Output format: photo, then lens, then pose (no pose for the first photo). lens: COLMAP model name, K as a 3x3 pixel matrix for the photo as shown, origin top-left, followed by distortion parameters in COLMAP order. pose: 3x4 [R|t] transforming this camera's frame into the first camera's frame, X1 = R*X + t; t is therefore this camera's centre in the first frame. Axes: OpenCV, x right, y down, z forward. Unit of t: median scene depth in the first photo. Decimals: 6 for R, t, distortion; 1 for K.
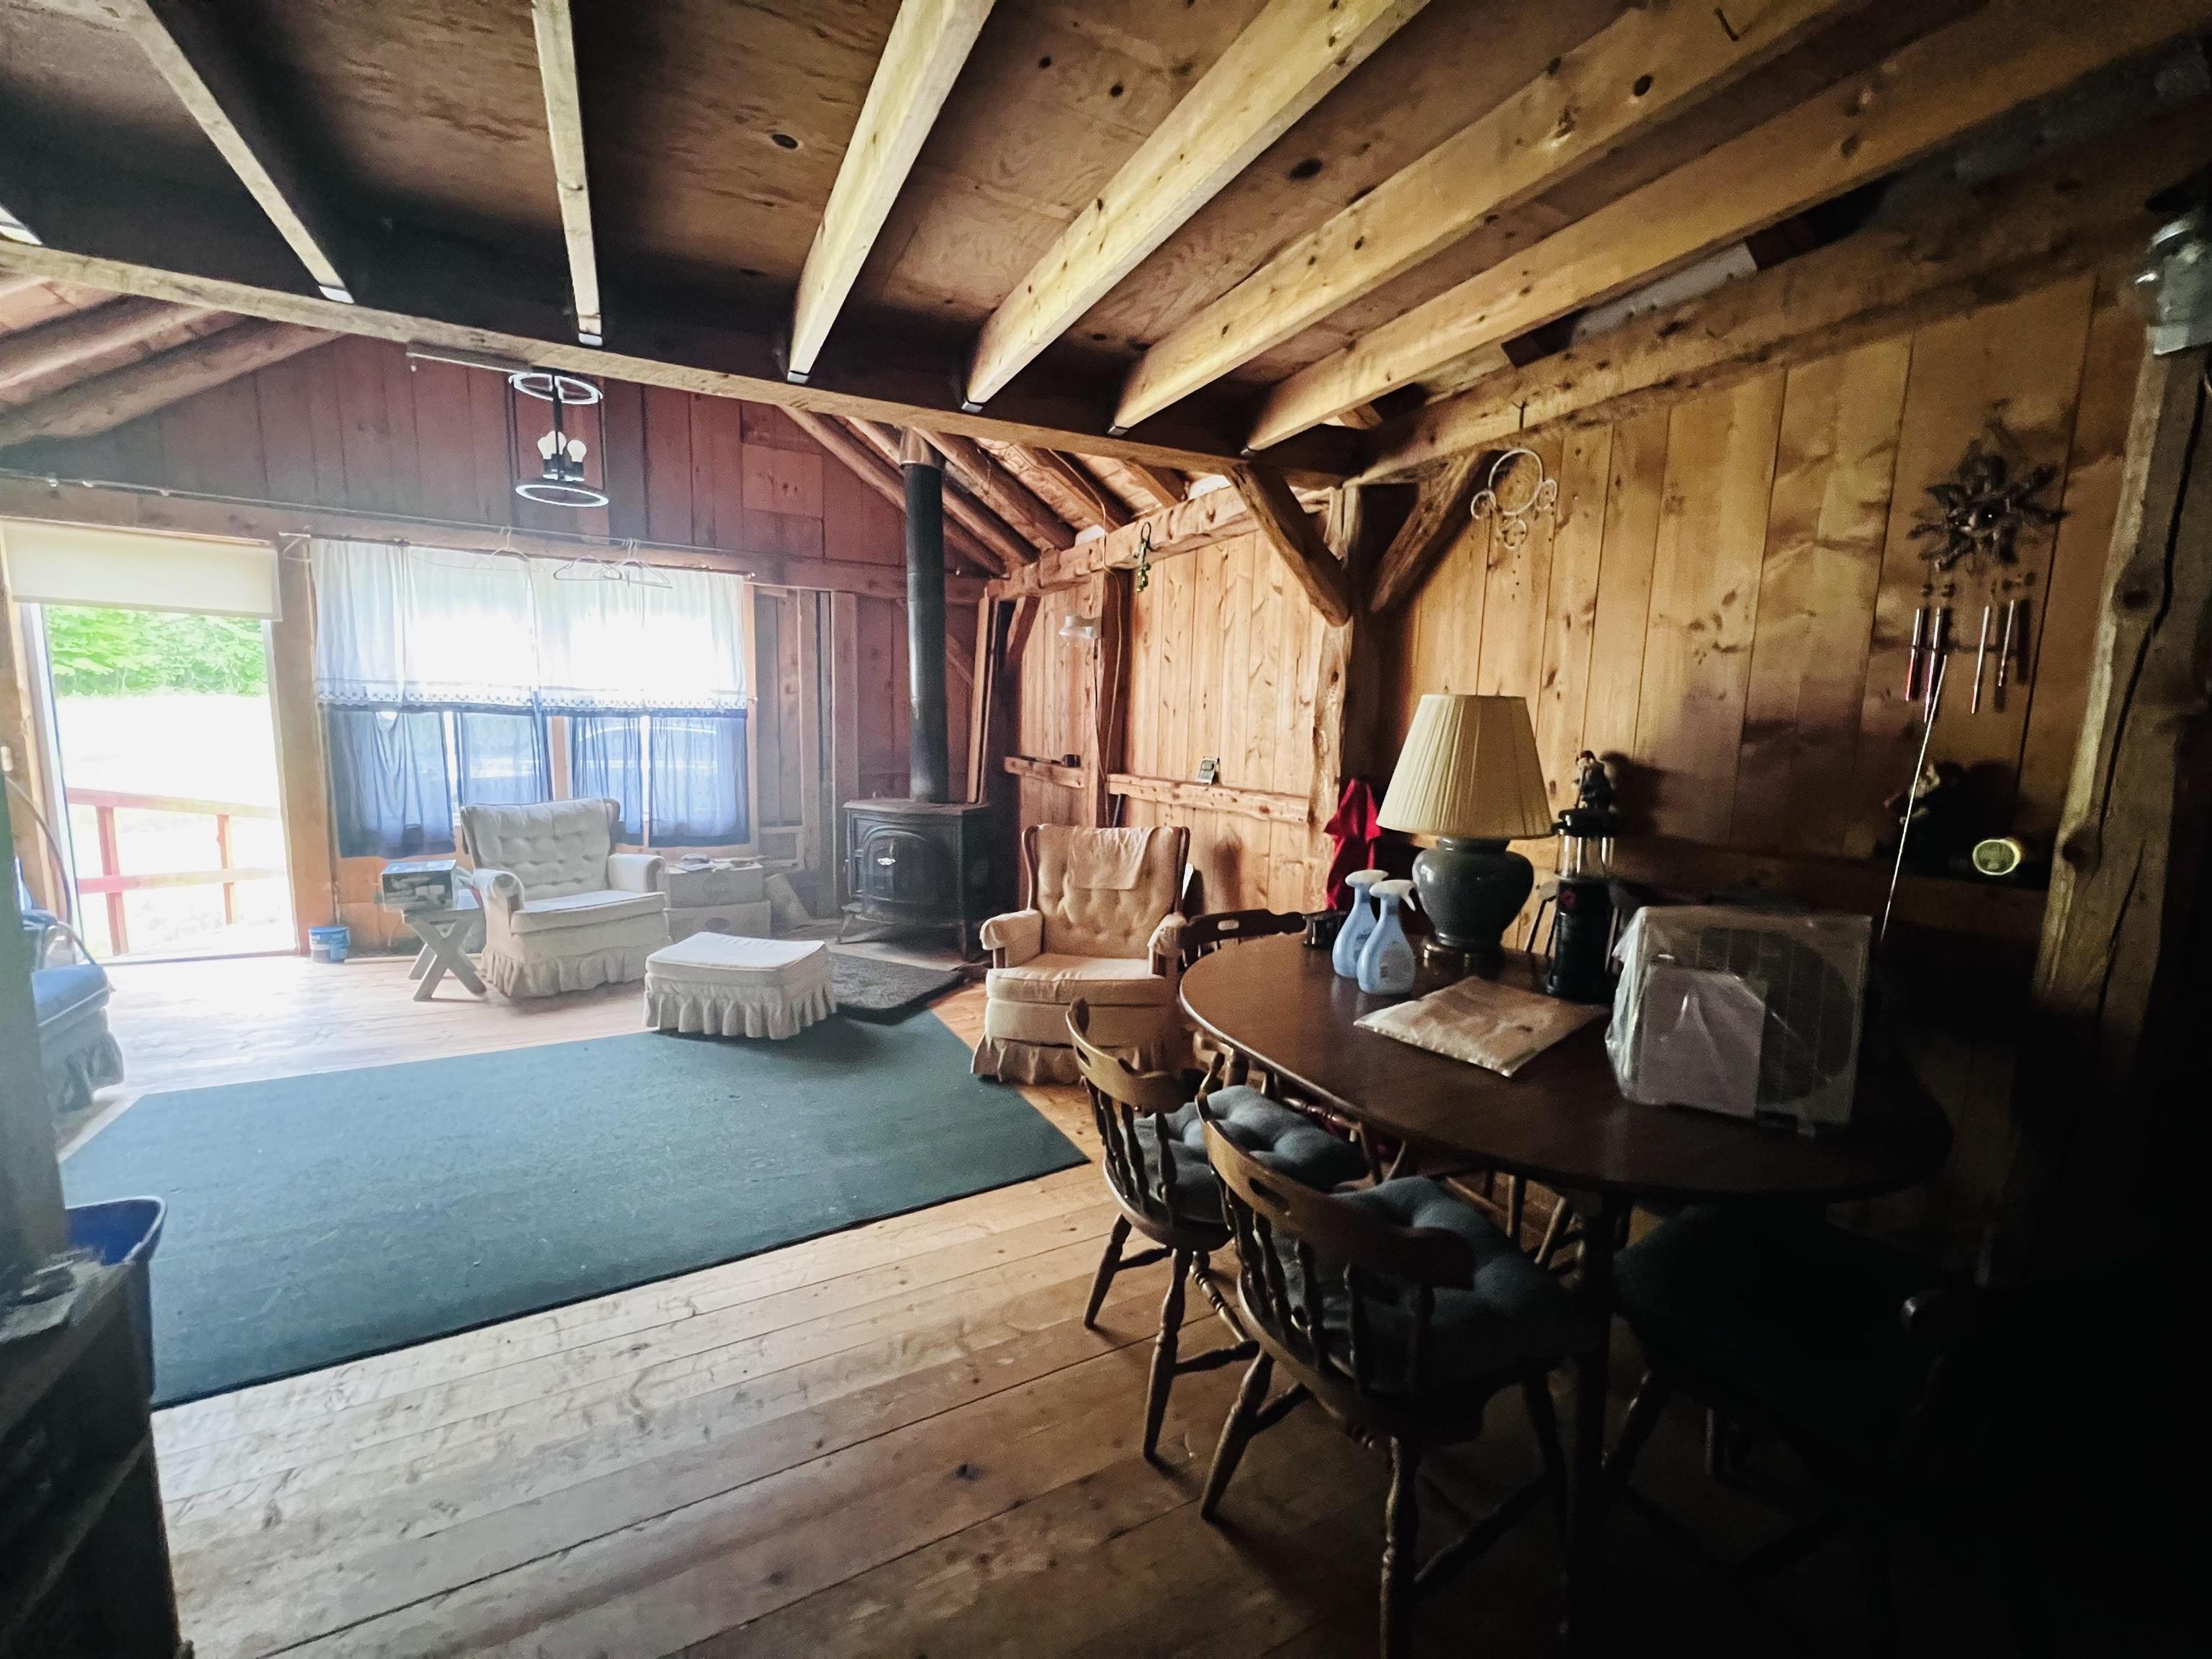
lens RADIAL K [[889.6, 0, 1106.0], [0, 889.6, 829.5], [0, 0, 1]] dist [0.000262, -0.000193]
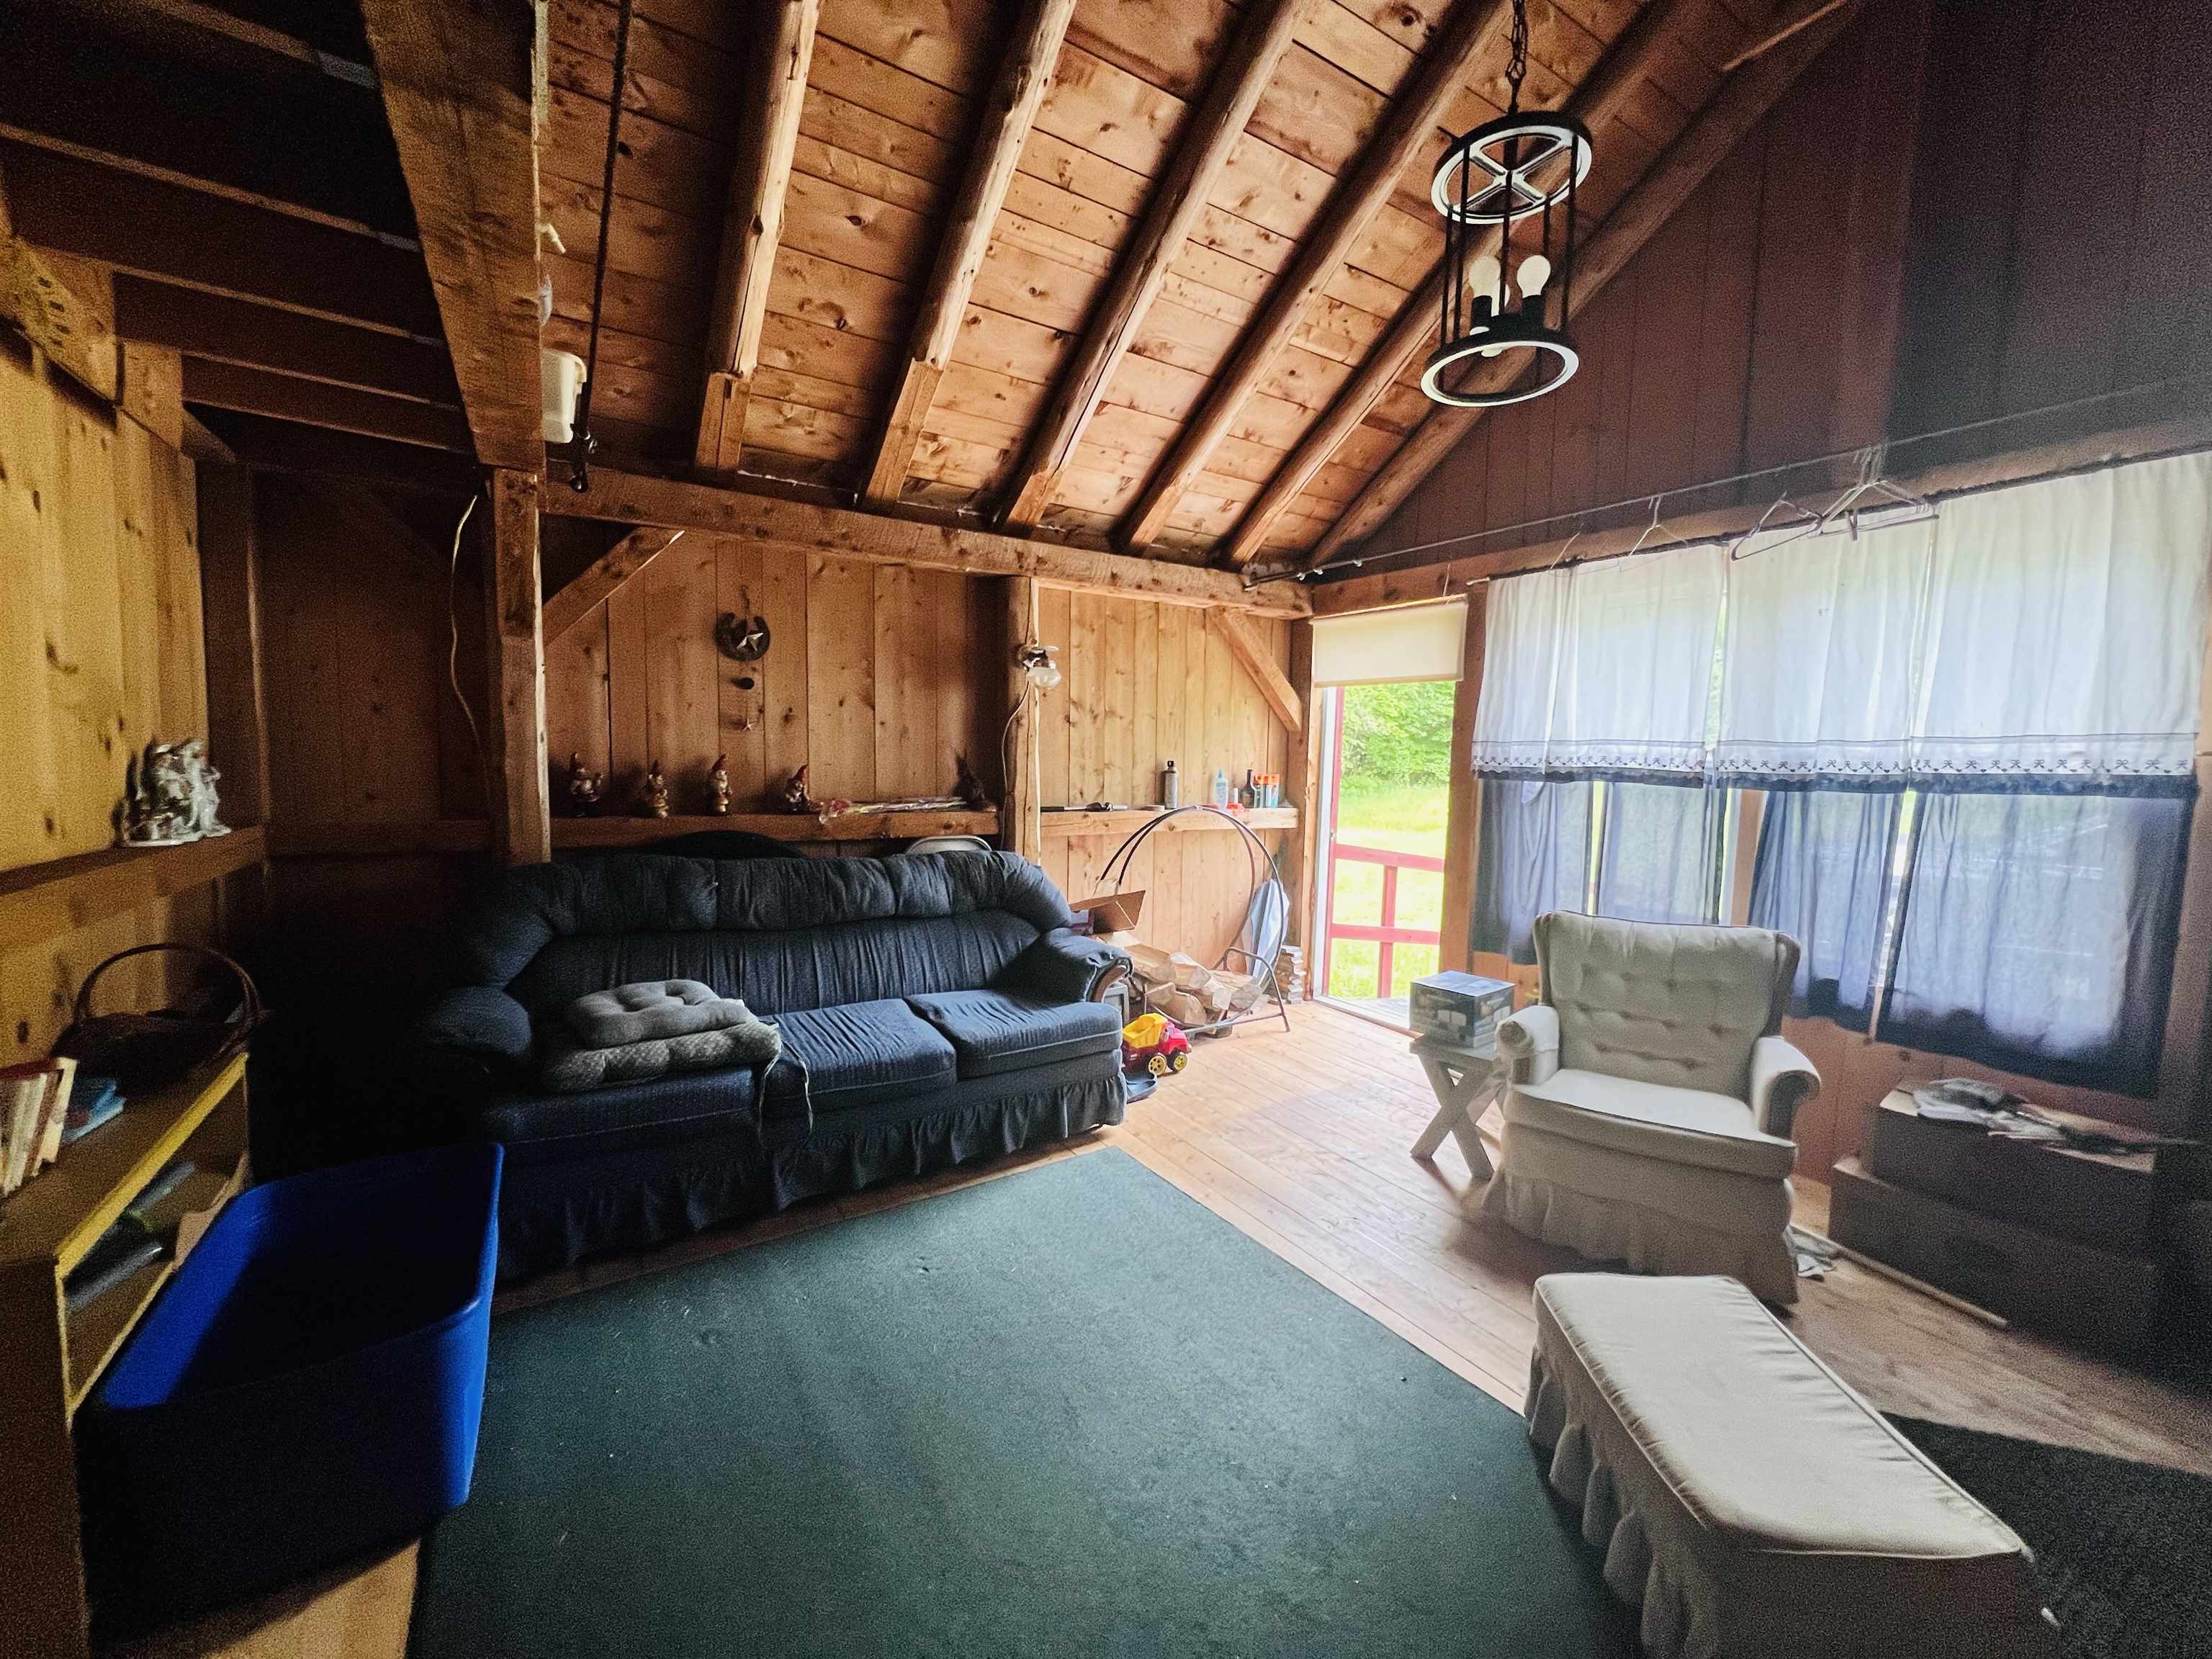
lens RADIAL K [[889.6, 0, 1106.0], [0, 889.6, 829.5], [0, 0, 1]] dist [0.000262, -0.000193]
pose [[0.092670, 0.052684, -0.994302, -0.052622], [-0.141338, 0.989183, 0.039240, -0.065676], [0.985614, 0.136896, 0.099114, 0.545797]]
